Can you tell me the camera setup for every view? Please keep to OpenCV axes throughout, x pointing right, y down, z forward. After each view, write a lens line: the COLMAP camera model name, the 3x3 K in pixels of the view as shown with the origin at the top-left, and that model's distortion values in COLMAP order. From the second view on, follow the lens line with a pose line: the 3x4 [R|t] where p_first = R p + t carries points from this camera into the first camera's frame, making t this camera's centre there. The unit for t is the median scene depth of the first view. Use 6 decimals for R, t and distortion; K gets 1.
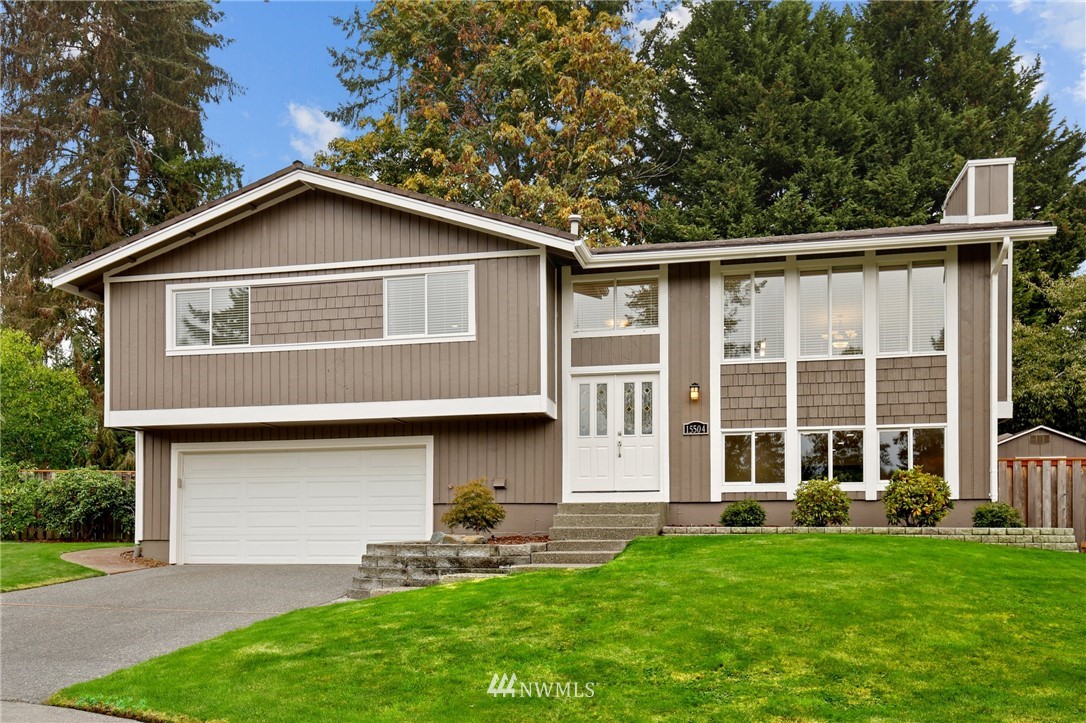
lens RADIAL K [[888.9, 0, 540.3], [0, 888.9, 530.8], [0, 0, 1]] dist [0.007229, 0.011142]
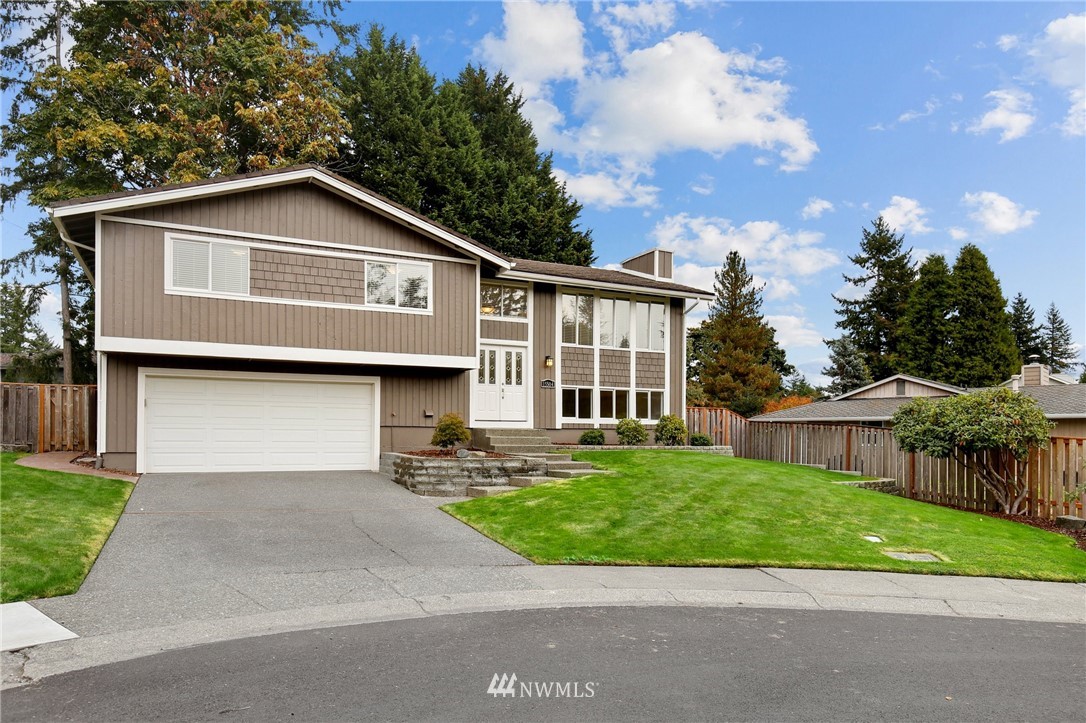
lens RADIAL K [[684.8, 0, 542.6], [0, 684.8, 438.5], [0, 0, 1]] dist [-0.003719, 0.000302]
pose [[0.800393, 0.006231, 0.599444, -0.575553], [-0.011849, 0.999915, 0.005428, -0.020464], [-0.599359, -0.011447, 0.800399, -0.003756]]
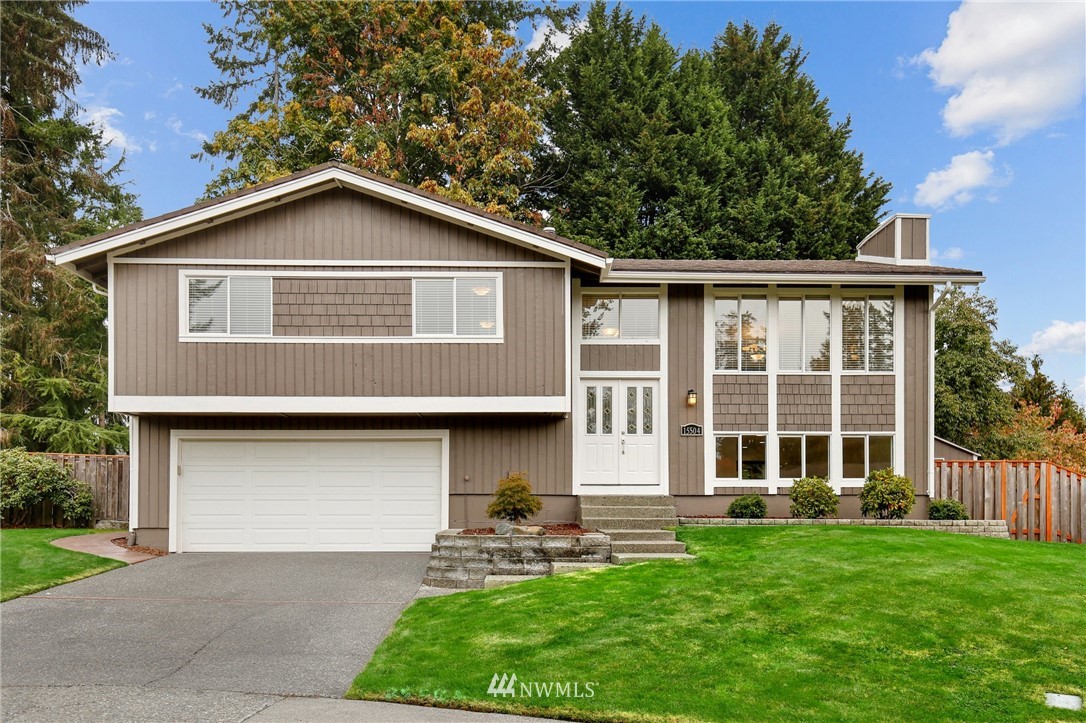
lens RADIAL K [[841.1, 0, 546.2], [0, 841.1, 516.1], [0, 0, 1]] dist [0.003840, 0.006258]
pose [[0.973877, 0.002192, 0.227067, -0.243058], [-0.003790, 0.999971, 0.006602, -0.011707], [-0.227046, -0.007290, 0.973857, -0.001237]]
